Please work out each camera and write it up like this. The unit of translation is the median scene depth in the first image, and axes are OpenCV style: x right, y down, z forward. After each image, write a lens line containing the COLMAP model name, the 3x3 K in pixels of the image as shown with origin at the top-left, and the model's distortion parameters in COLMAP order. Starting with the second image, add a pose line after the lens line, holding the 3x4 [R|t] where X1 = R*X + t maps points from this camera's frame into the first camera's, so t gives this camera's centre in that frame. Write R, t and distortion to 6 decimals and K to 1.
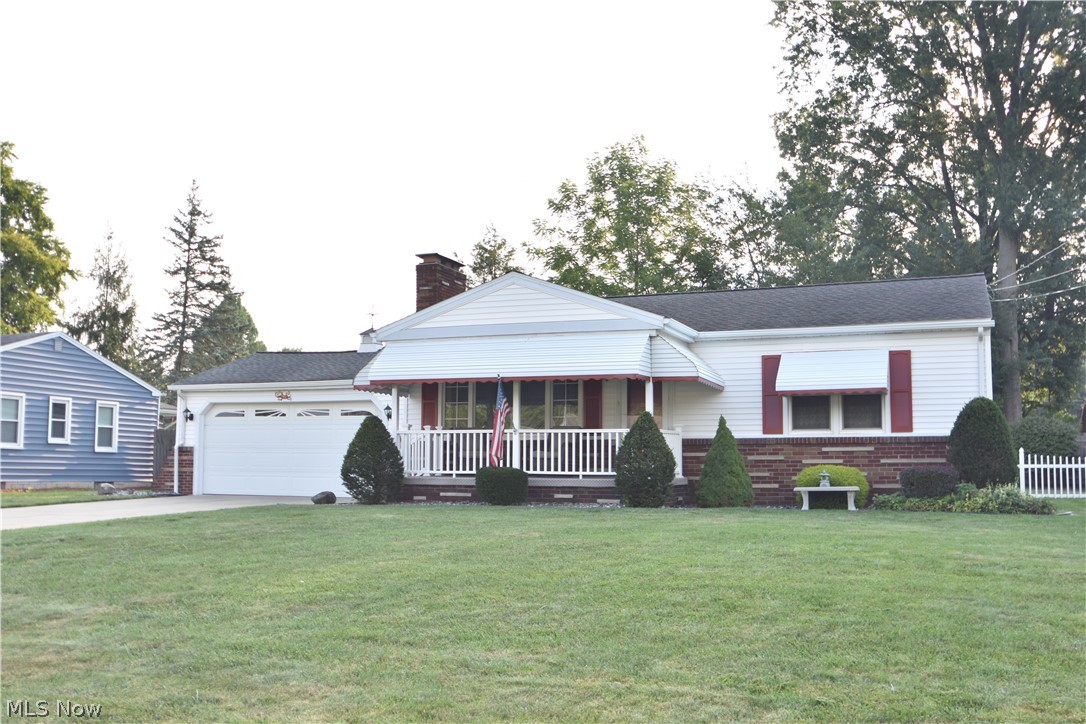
lens RADIAL K [[1114.1, 0, 543.0], [0, 1114.1, 362.0], [0, 0, 1]] dist [-0.118395, 0.011072]
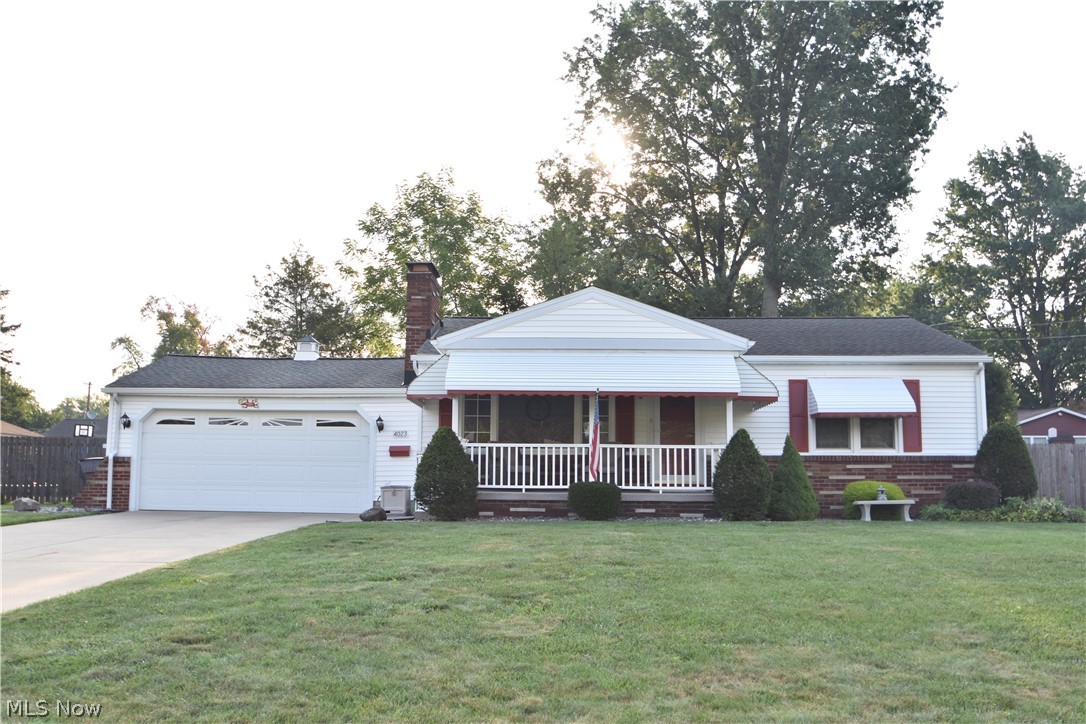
lens RADIAL K [[1003.7, 0, 542.8], [0, 1003.7, 380.2], [0, 0, 1]] dist [-0.094296, -0.010074]
pose [[0.937111, 0.037946, 0.346963, -0.375221], [-0.036435, 0.999277, -0.010880, 0.014567], [-0.347125, -0.002446, 0.937816, 0.171060]]
